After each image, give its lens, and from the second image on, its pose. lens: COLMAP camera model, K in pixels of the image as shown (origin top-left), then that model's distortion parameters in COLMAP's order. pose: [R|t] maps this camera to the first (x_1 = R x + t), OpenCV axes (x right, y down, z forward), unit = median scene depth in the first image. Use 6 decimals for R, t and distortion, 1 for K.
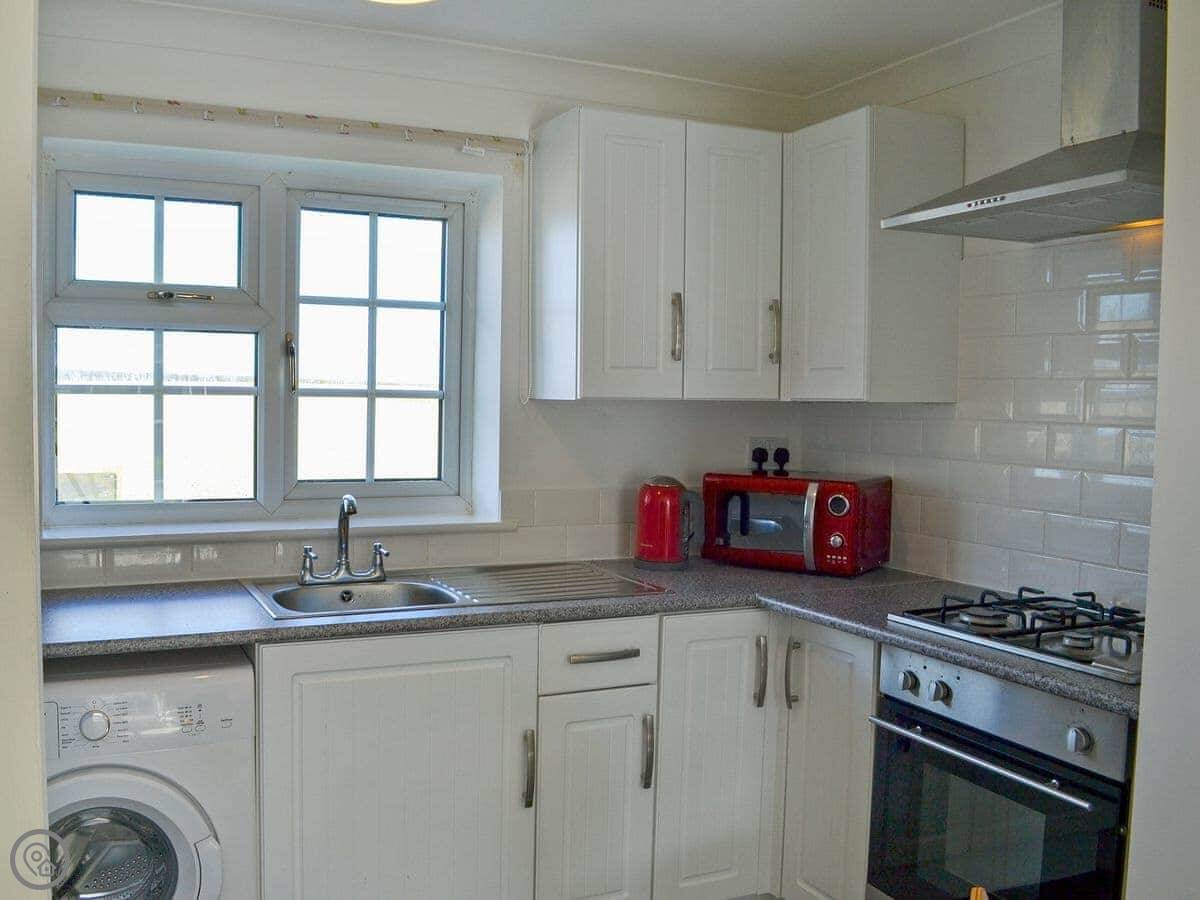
lens RADIAL K [[1106.4, 0, 594.3], [0, 1106.4, 456.1], [0, 0, 1]] dist [-0.077682, 0.000000]
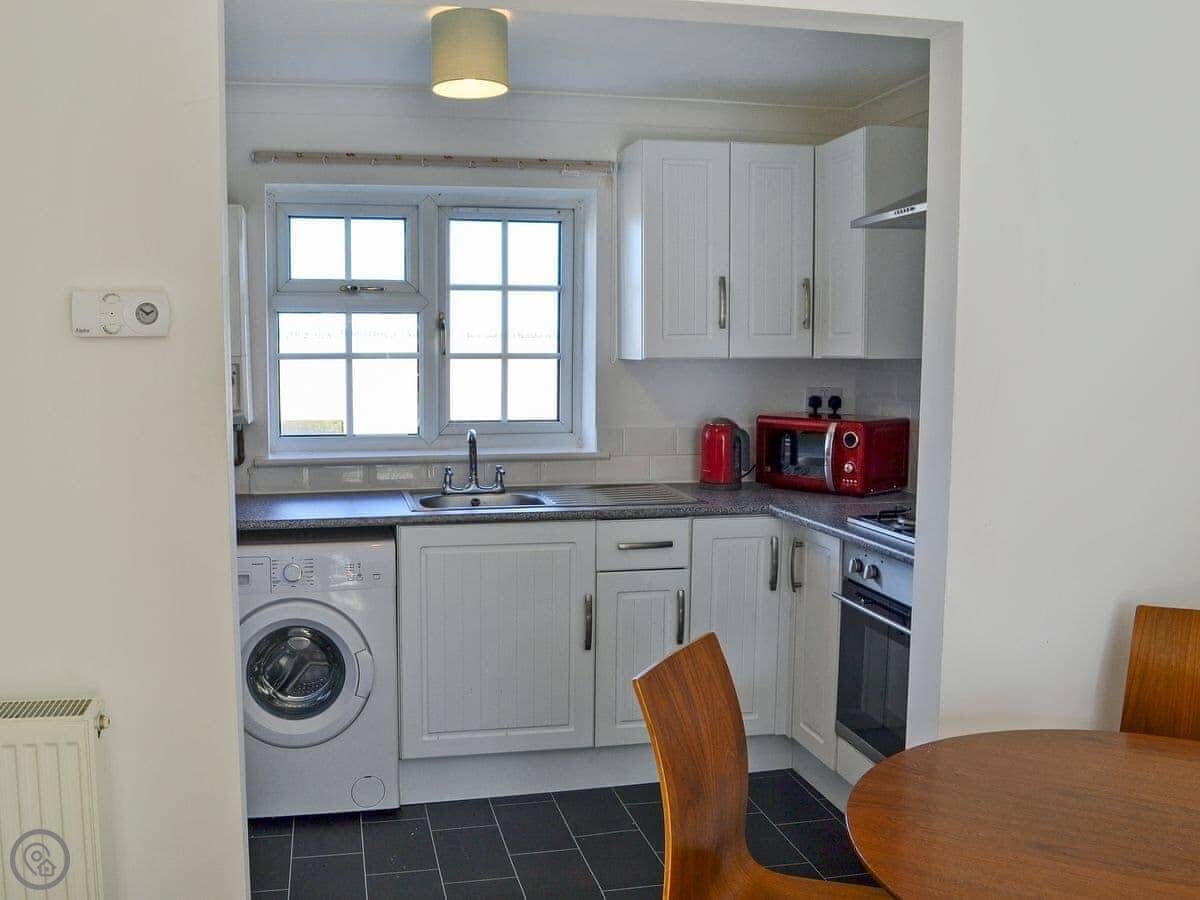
lens RADIAL K [[1106.4, 0, 605.4], [0, 1106.4, 450.5], [0, 0, 1]] dist [-0.077682, 0.000000]
pose [[0.978469, 0.004956, -0.206333, 0.215432], [0.002611, 0.999334, 0.036388, 0.009970], [0.206376, -0.036143, 0.977805, -0.318475]]
